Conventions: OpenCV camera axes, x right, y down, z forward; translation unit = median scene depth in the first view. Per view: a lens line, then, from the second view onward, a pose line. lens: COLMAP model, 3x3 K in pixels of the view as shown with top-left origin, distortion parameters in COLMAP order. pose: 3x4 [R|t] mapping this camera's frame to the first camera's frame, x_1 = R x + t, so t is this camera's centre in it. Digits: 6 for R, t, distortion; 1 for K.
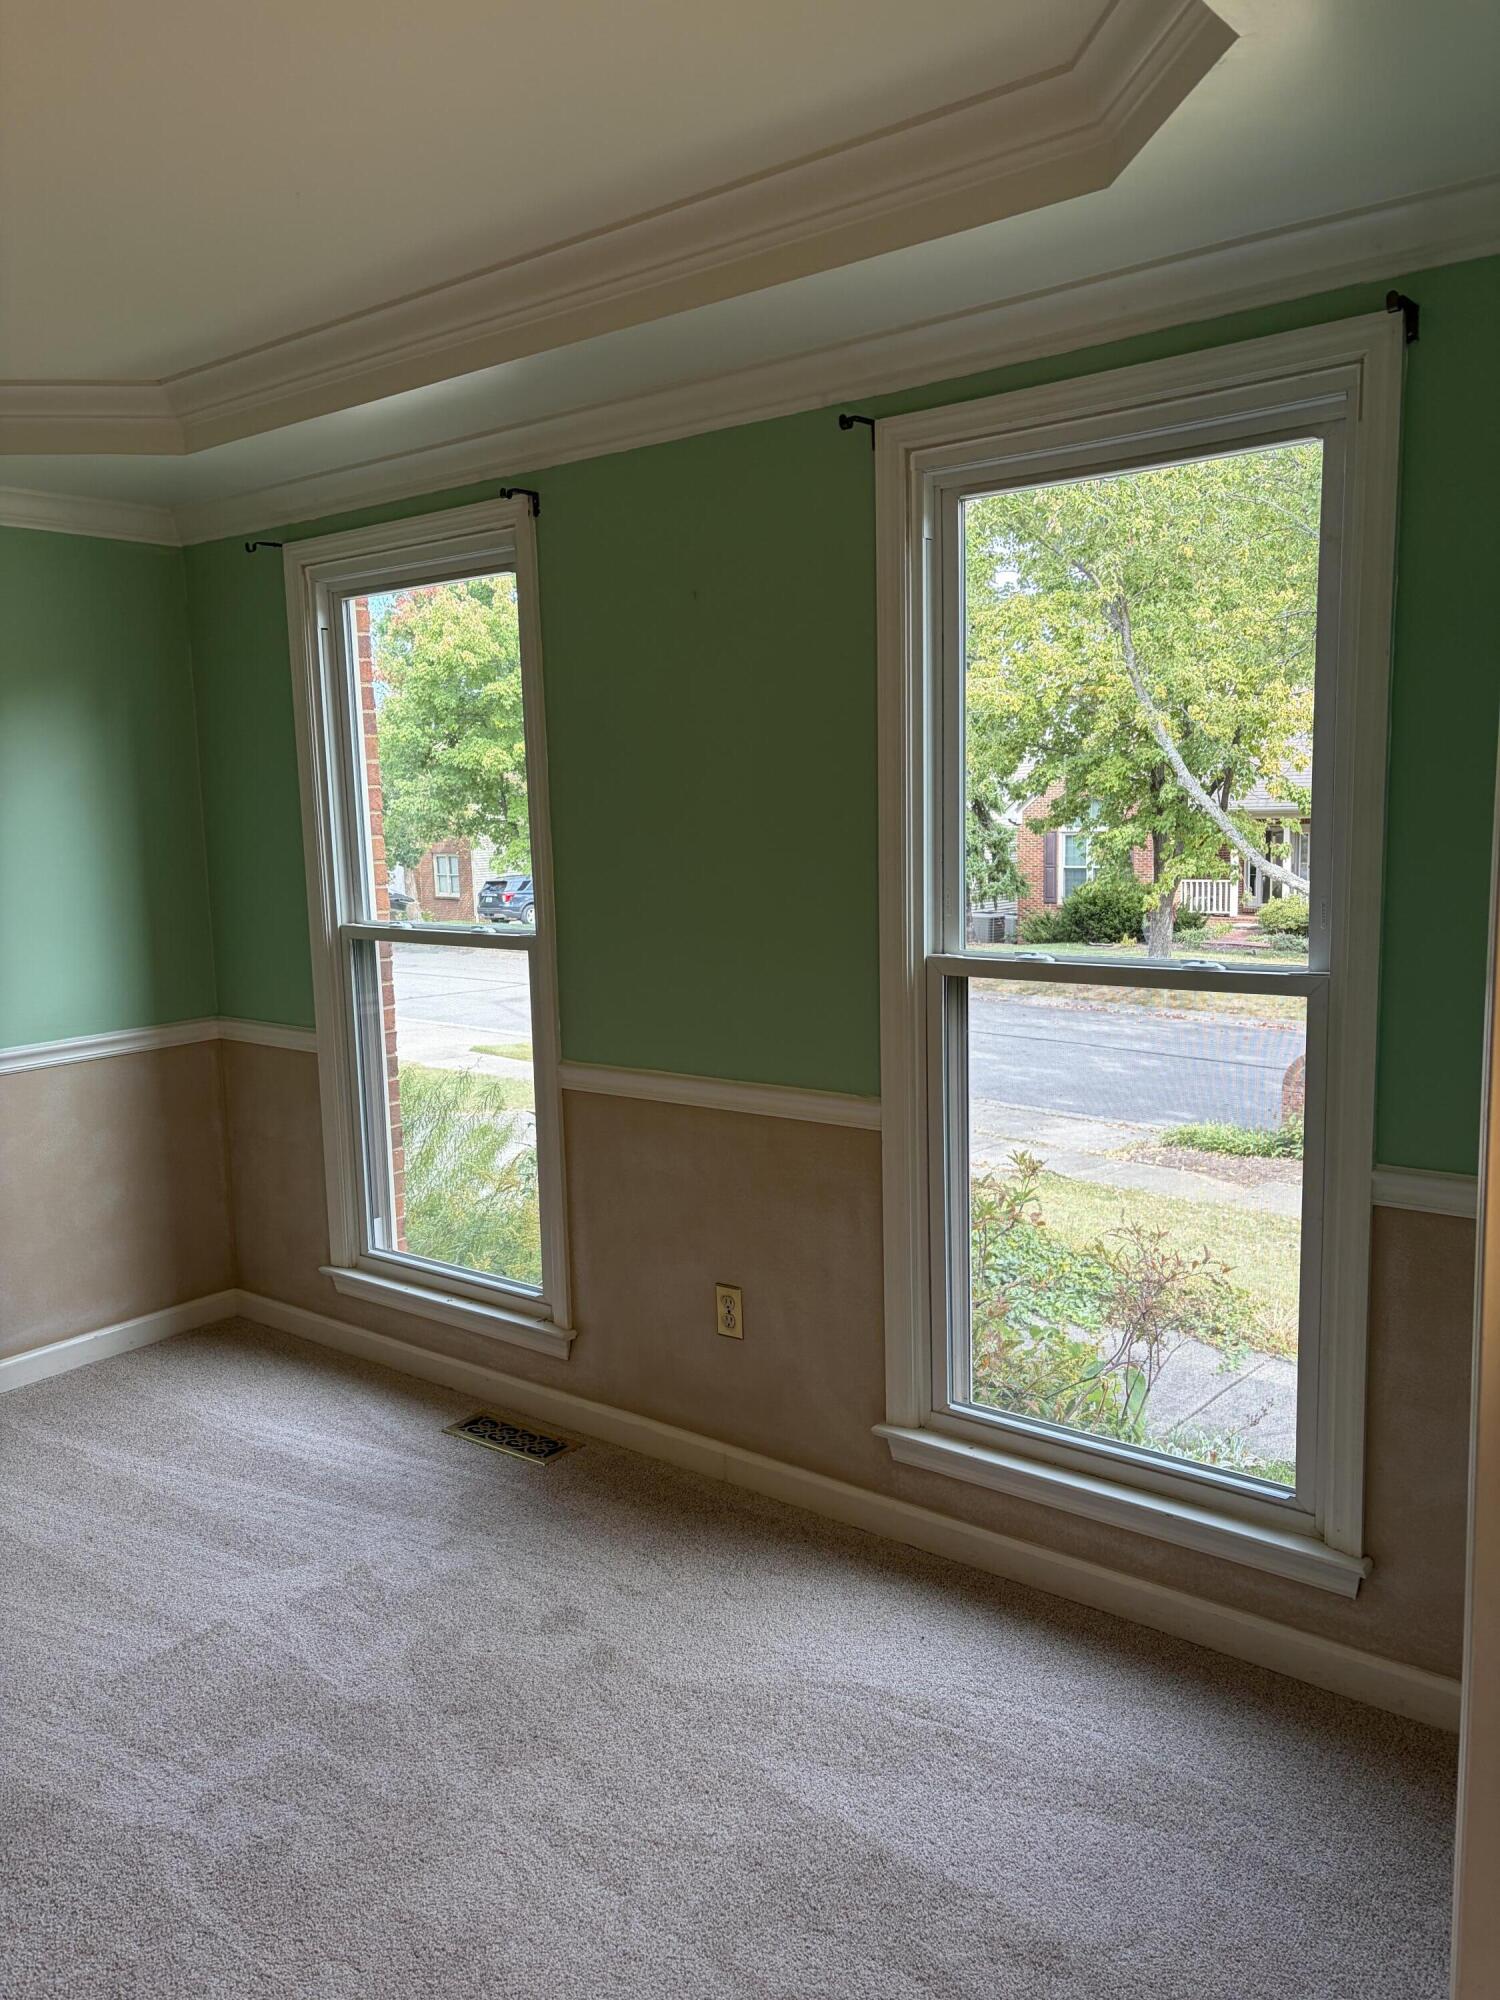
lens RADIAL K [[1484.6, 0, 741.1], [0, 1484.6, 1010.6], [0, 0, 1]] dist [0.093770, -0.113467]
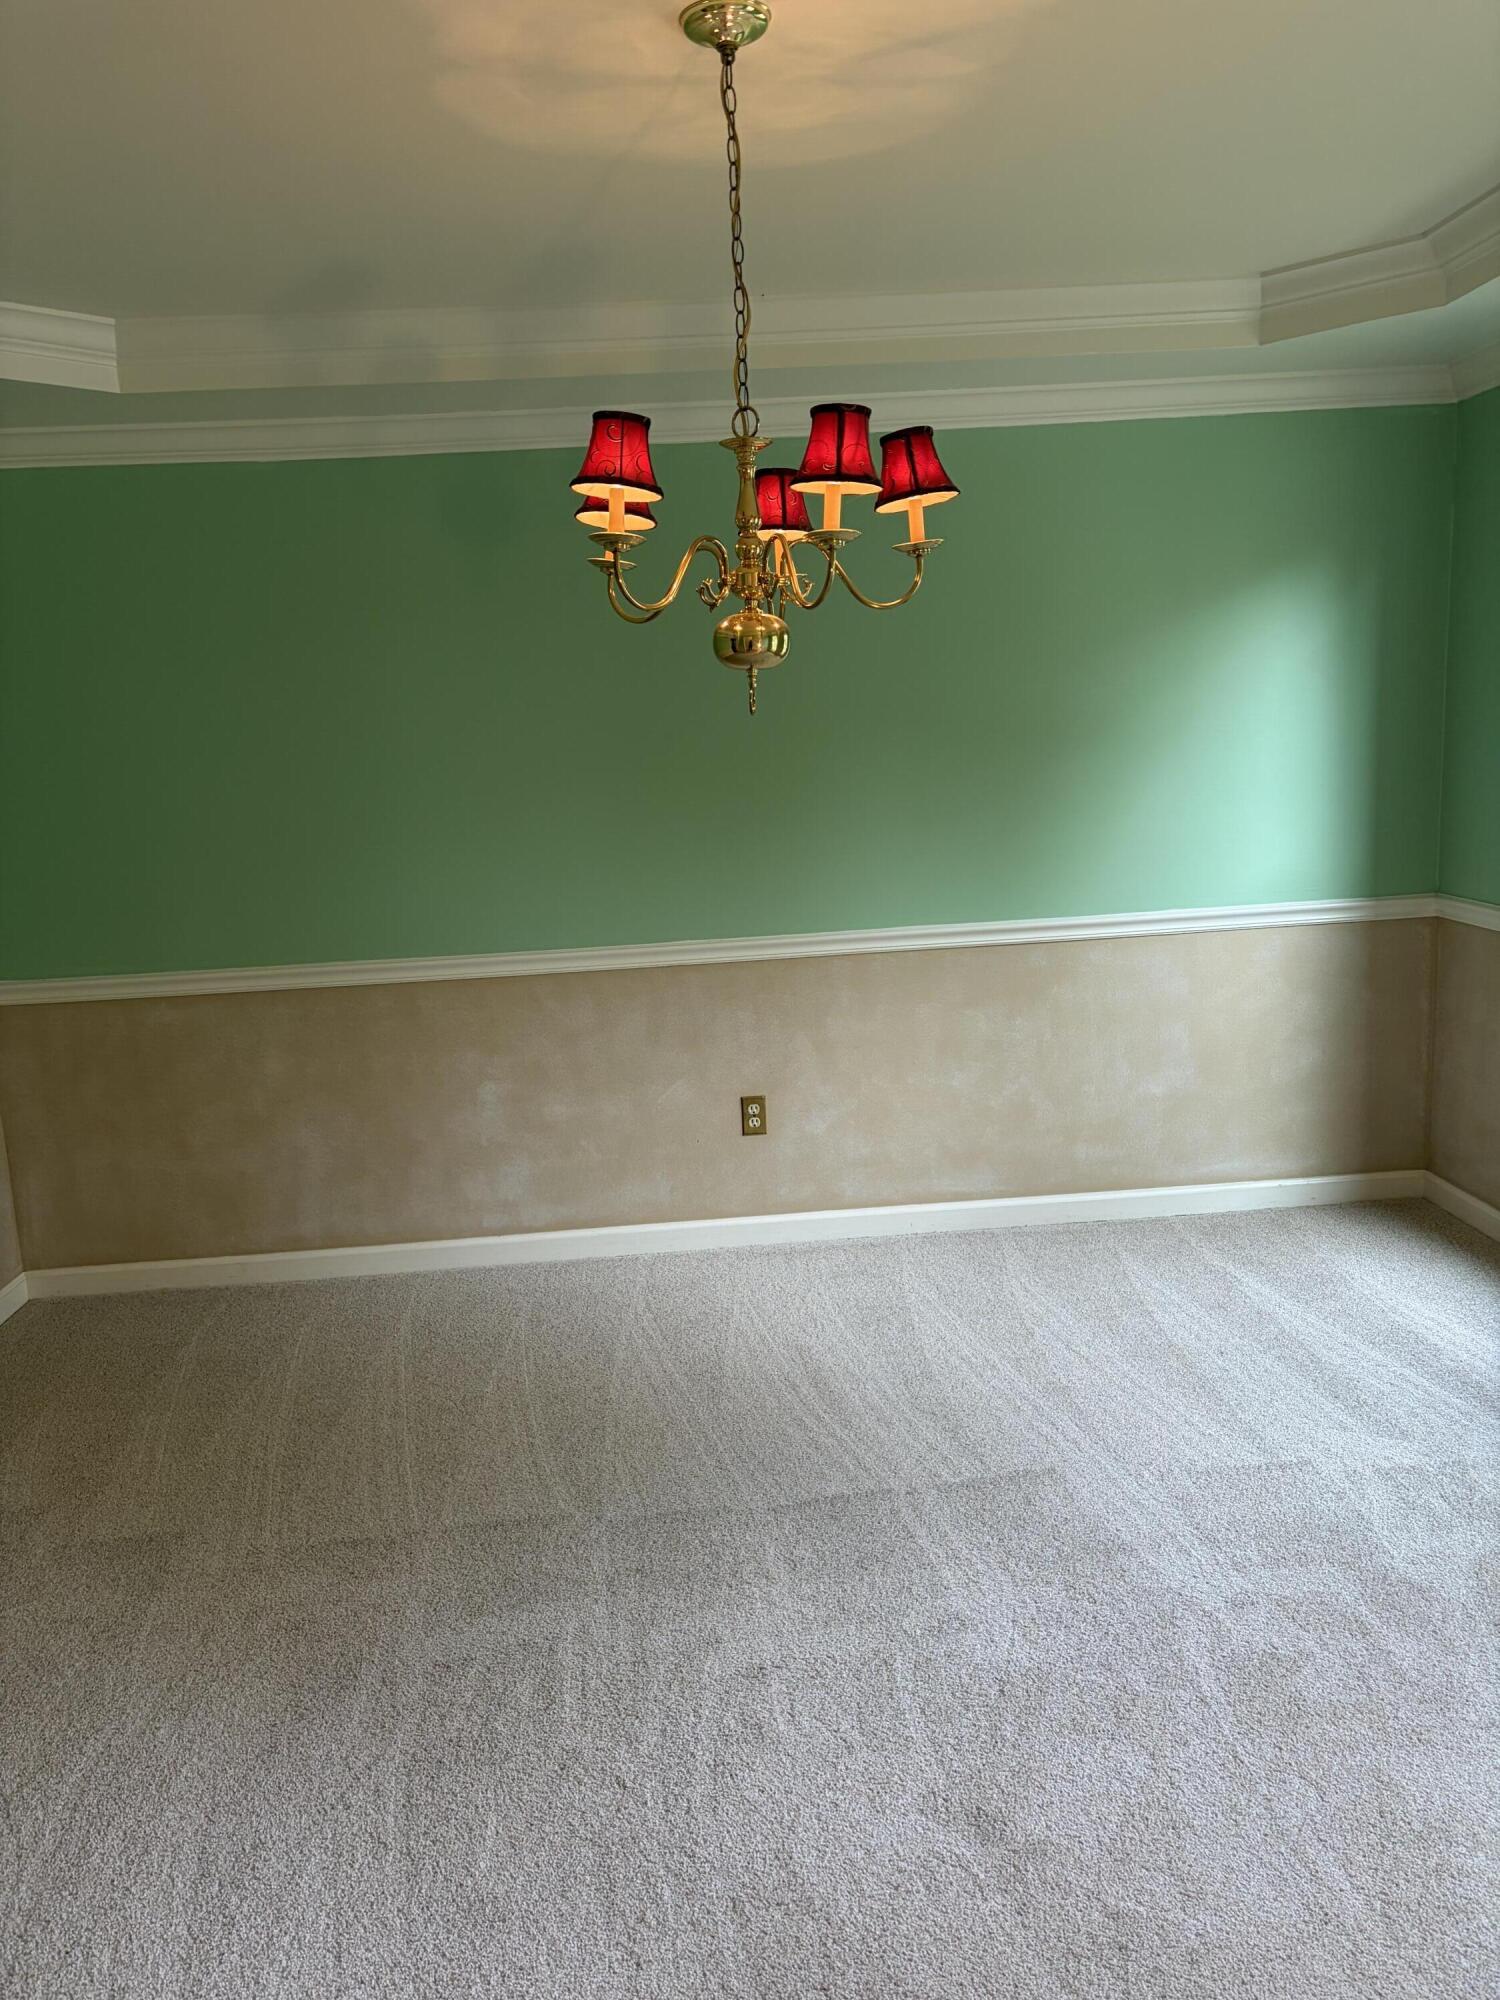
lens RADIAL K [[1484.6, 0, 741.1], [0, 1484.6, 1010.6], [0, 0, 1]] dist [0.093770, -0.113467]
pose [[0.661703, 0.123087, -0.739594, 0.131740], [-0.065546, 0.992152, 0.106476, 0.007609], [0.746896, -0.021979, 0.664578, 0.013665]]
